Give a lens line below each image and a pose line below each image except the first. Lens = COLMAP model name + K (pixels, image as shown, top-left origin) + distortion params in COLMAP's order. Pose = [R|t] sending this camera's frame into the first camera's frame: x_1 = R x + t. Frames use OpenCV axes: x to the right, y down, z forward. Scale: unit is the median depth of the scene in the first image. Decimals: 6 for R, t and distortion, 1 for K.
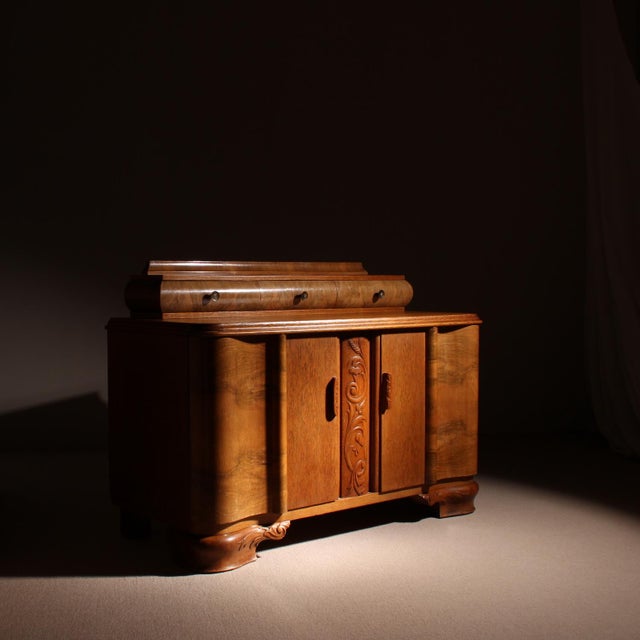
lens RADIAL K [[916.0, 0, 320.7], [0, 916.0, 322.8], [0, 0, 1]] dist [-0.179450, 0.000000]
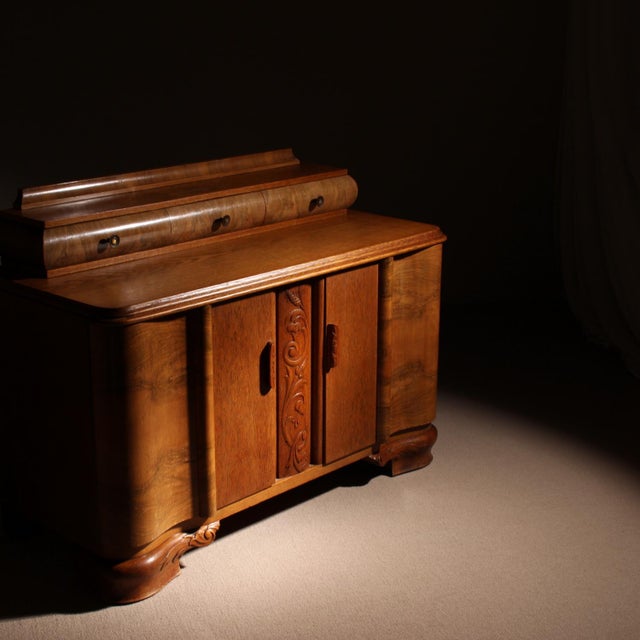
lens RADIAL K [[1116.0, 0, 319.0], [0, 1116.0, 319.6], [0, 0, 1]] dist [-0.047083, 0.000000]
pose [[0.994479, -0.022097, 0.102579, -0.040903], [-0.002988, 0.971214, 0.238188, -0.186250], [-0.104889, -0.237180, 0.965787, 0.057756]]
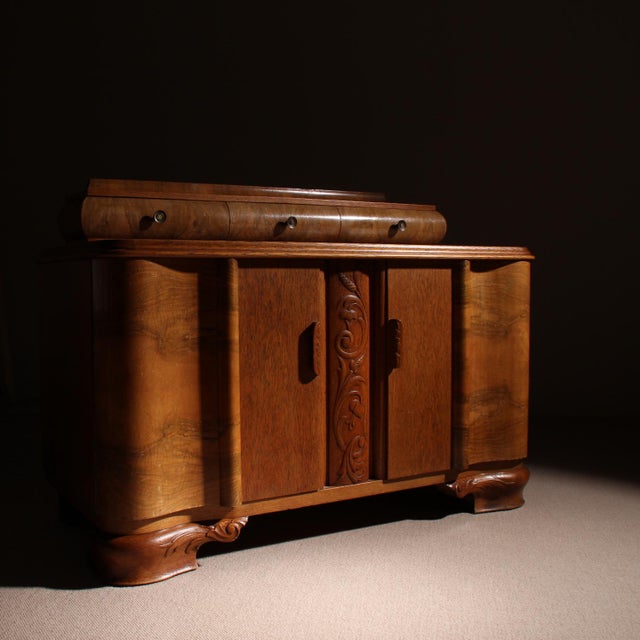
lens RADIAL K [[768.1, 0, 254.5], [0, 768.1, 332.3], [0, 0, 1]] dist [-0.147005, 0.000000]
pose [[0.975654, 0.001948, -0.219307, 0.099174], [0.003628, 0.999680, 0.025020, 0.050927], [0.219286, -0.025206, 0.975335, 0.381642]]
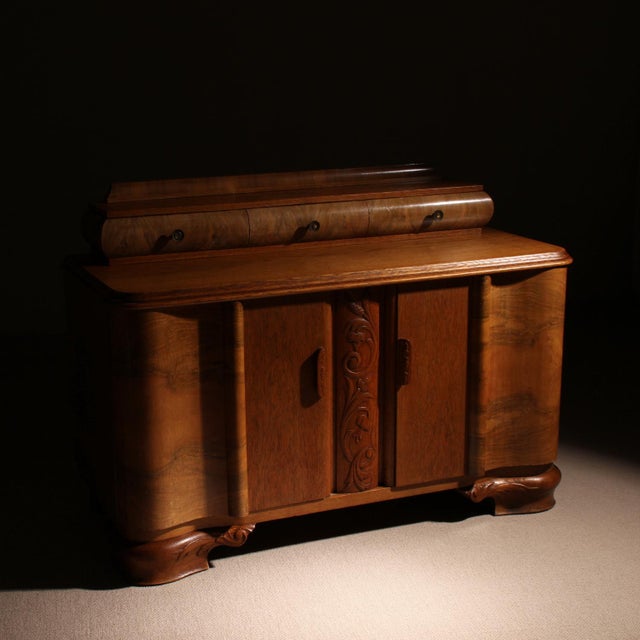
lens RADIAL K [[1116.0, 0, 293.7], [0, 1116.0, 336.6], [0, 0, 1]] dist [-0.047083, 0.000000]
pose [[0.952668, 0.064390, -0.297117, 0.266189], [-0.002335, 0.978834, 0.204643, -0.139686], [0.304005, -0.194263, 0.932654, 0.110009]]
